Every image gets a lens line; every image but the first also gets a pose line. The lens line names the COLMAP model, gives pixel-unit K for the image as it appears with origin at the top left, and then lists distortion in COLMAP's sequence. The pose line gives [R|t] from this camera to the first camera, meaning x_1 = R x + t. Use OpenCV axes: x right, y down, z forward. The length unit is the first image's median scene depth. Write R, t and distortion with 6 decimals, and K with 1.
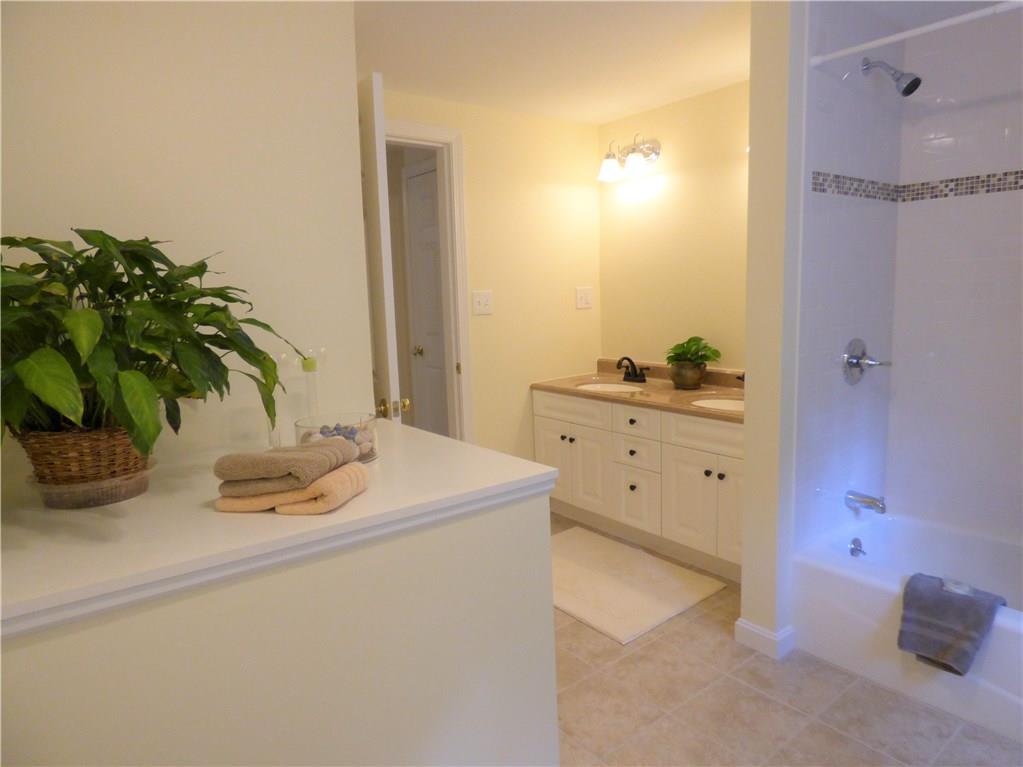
lens RADIAL K [[657.8, 0, 511.5], [0, 657.8, 383.5], [0, 0, 1]] dist [-0.004419, -0.005876]
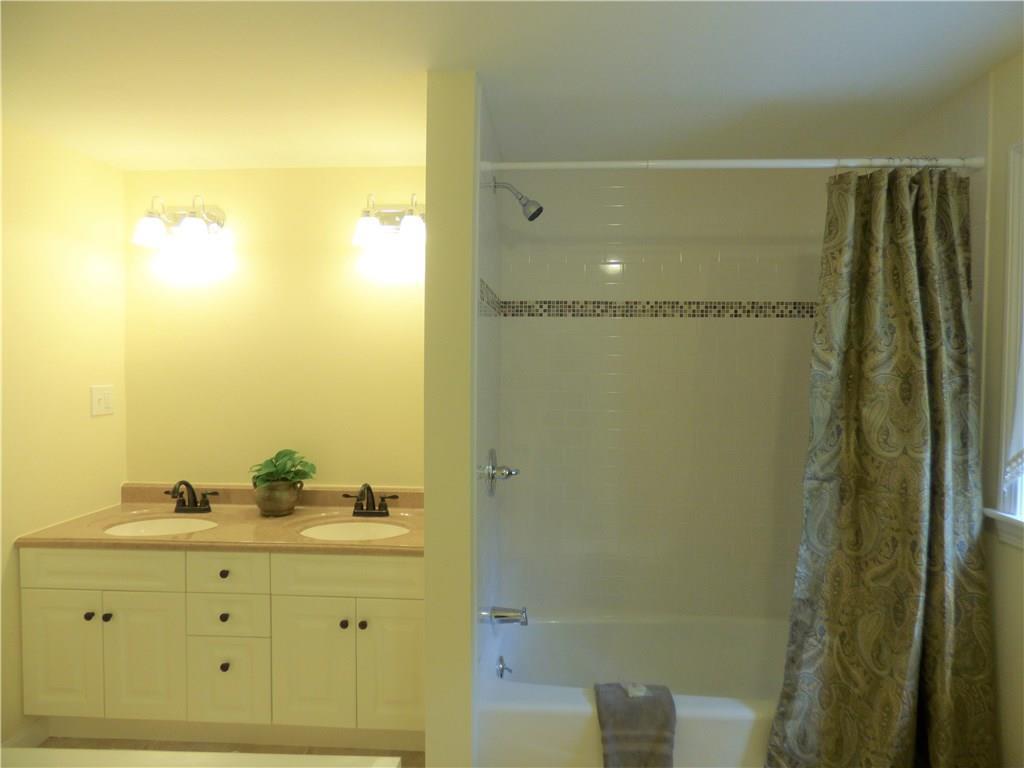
lens RADIAL K [[618.6, 0, 512.0], [0, 618.6, 384.0], [0, 0, 1]] dist [0.003729, 0.002918]
pose [[0.657827, 0.017985, 0.752954, -0.152750], [0.082907, 0.991910, -0.096125, -0.070092], [-0.748592, 0.125659, 0.651015, 0.350177]]
